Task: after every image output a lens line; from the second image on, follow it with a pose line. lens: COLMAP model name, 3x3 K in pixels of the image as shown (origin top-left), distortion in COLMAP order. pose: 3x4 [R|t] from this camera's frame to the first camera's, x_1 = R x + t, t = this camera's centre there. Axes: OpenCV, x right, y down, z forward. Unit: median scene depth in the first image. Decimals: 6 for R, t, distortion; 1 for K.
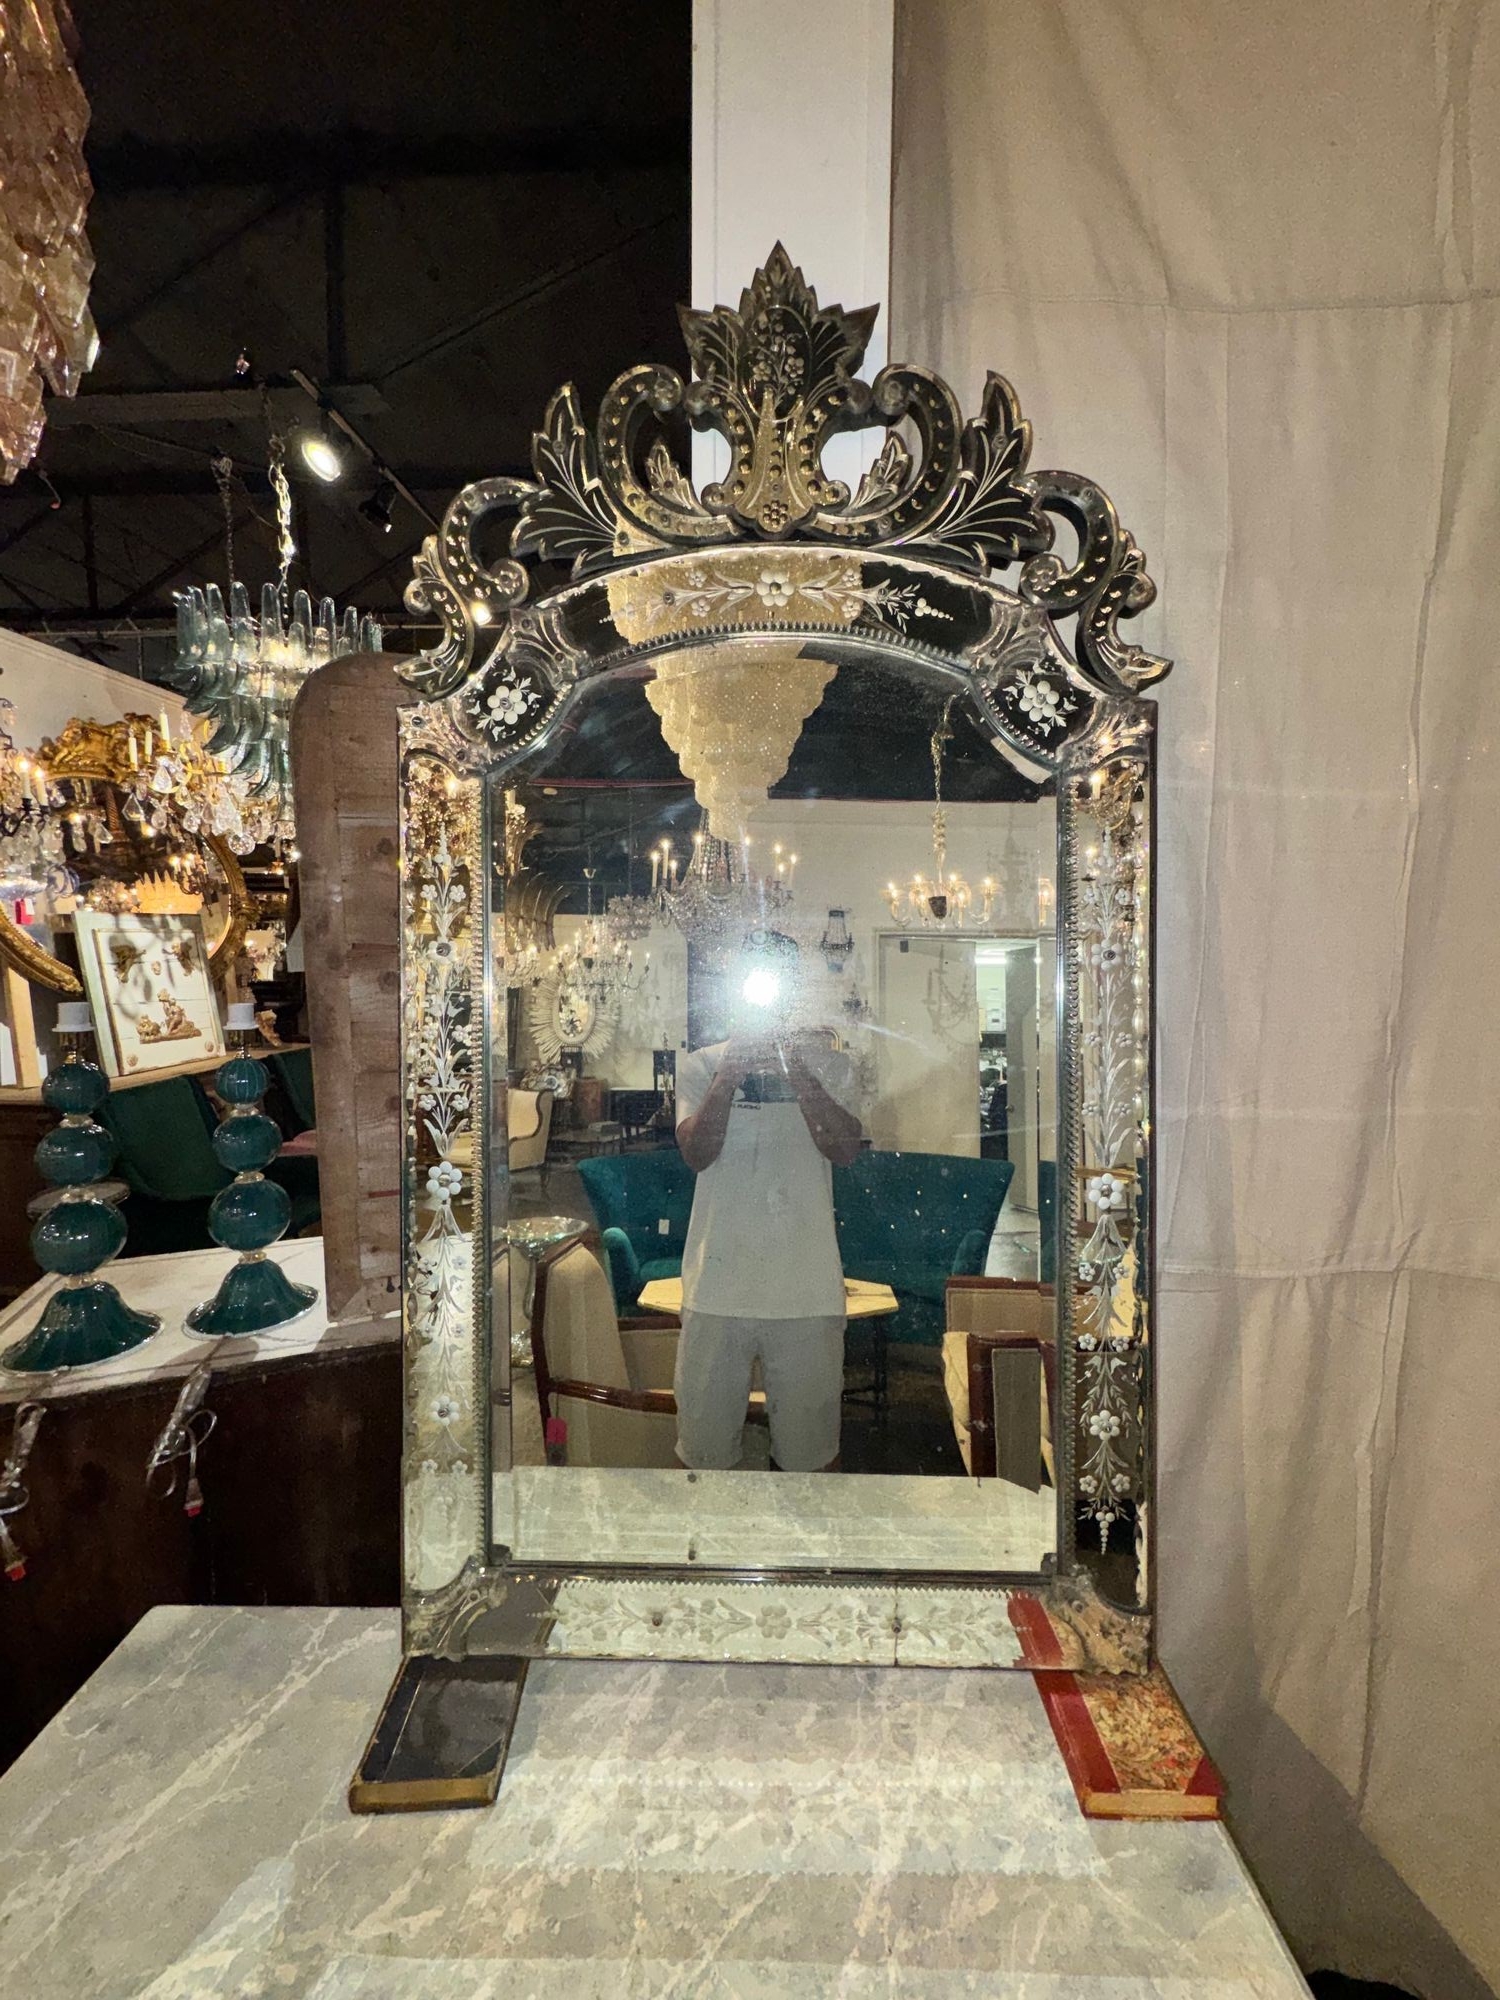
lens RADIAL K [[797.4, 0, 759.1], [0, 797.4, 998.8], [0, 0, 1]] dist [-0.002440, 0.000054]
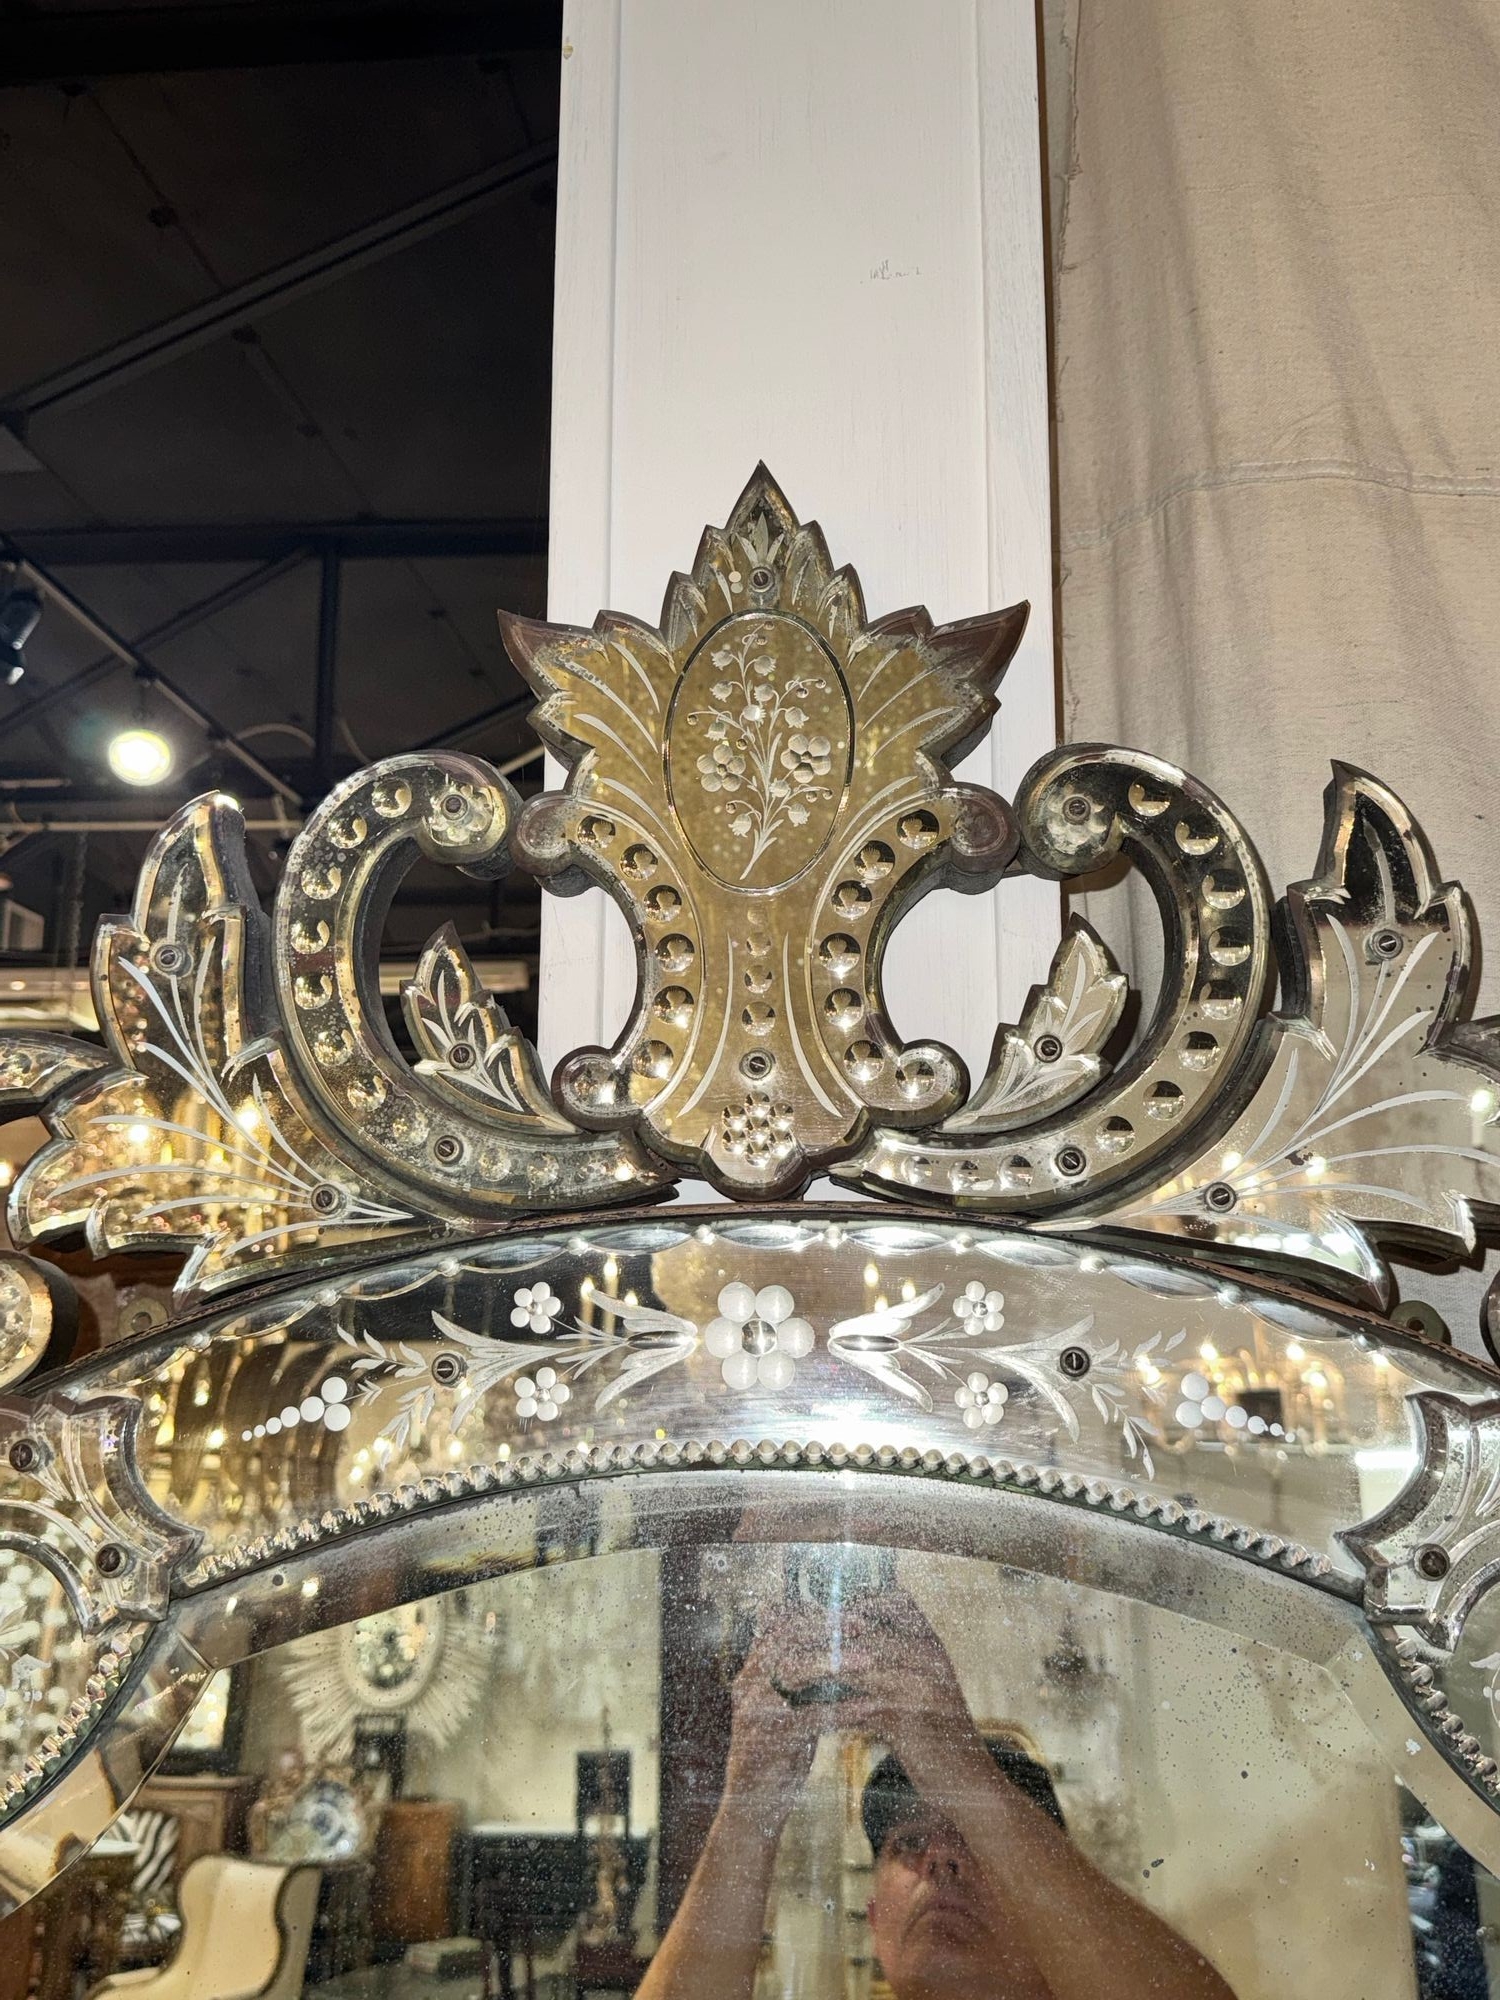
lens RADIAL K [[1816.8, 0, 768.9], [0, 1816.8, 1019.2], [0, 0, 1]] dist [0.007958, 0.000000]
pose [[0.999214, -0.012622, -0.037570, 0.053762], [0.001675, 0.960538, -0.278144, -0.414194], [0.039598, 0.277863, 0.959804, 0.204833]]
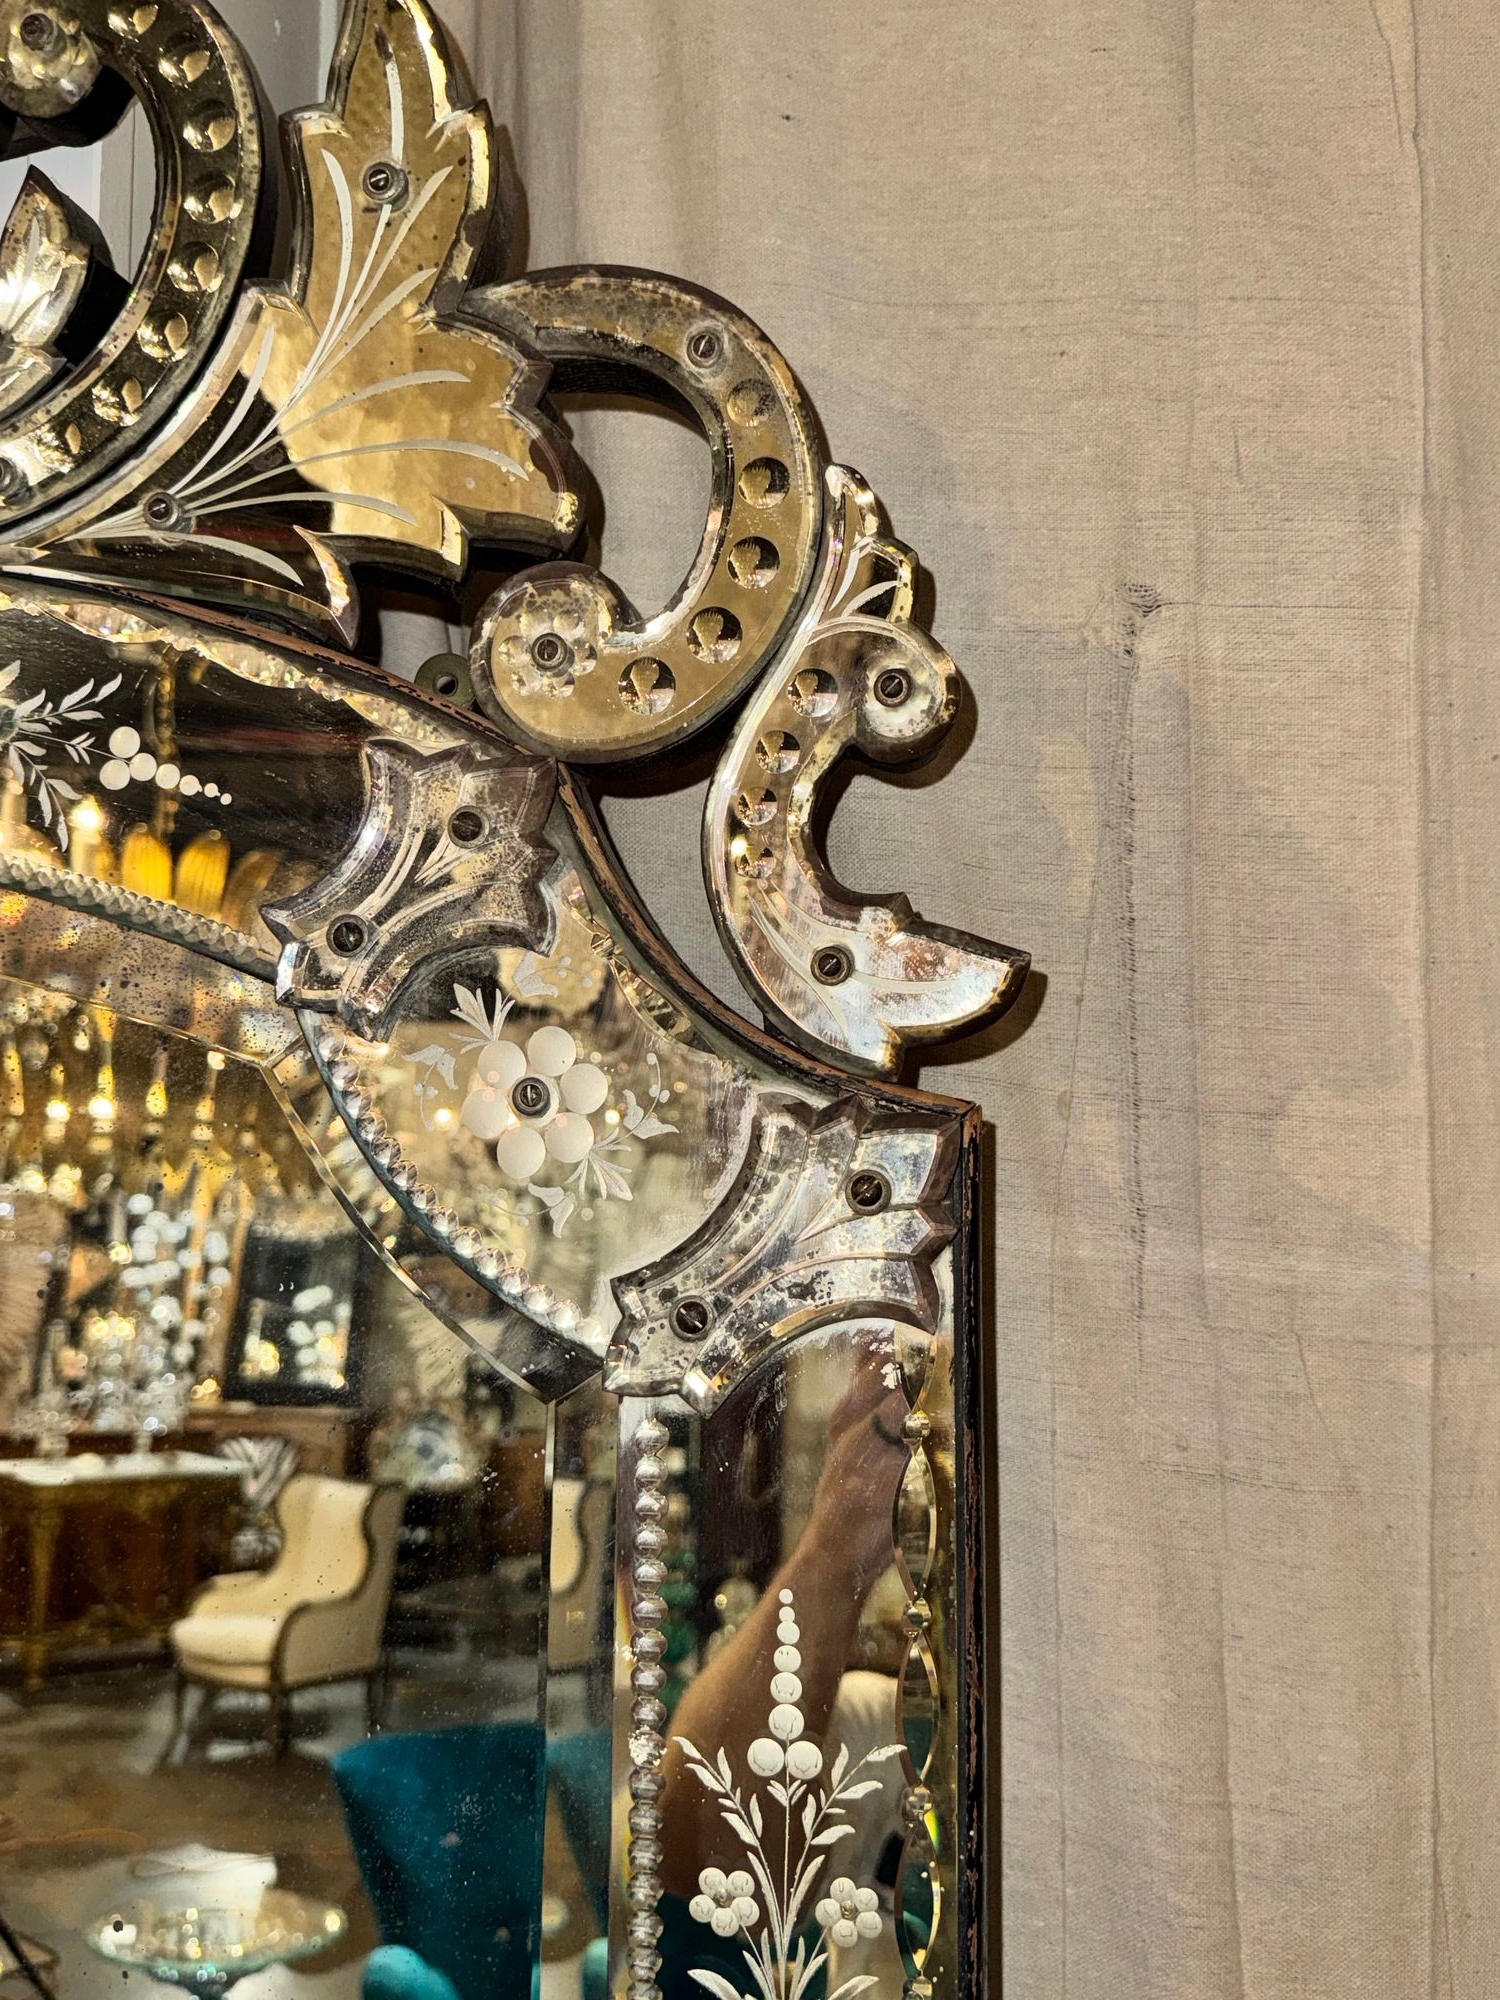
lens RADIAL K [[1816.8, 0, 749.0], [0, 1816.8, 979.7], [0, 0, 1]] dist [0.007958, 0.000000]
pose [[0.991979, 0.000154, -0.126400, 0.476179], [-0.016530, 0.991569, -0.128521, -0.324208], [0.125315, 0.129579, 0.983619, 0.402556]]
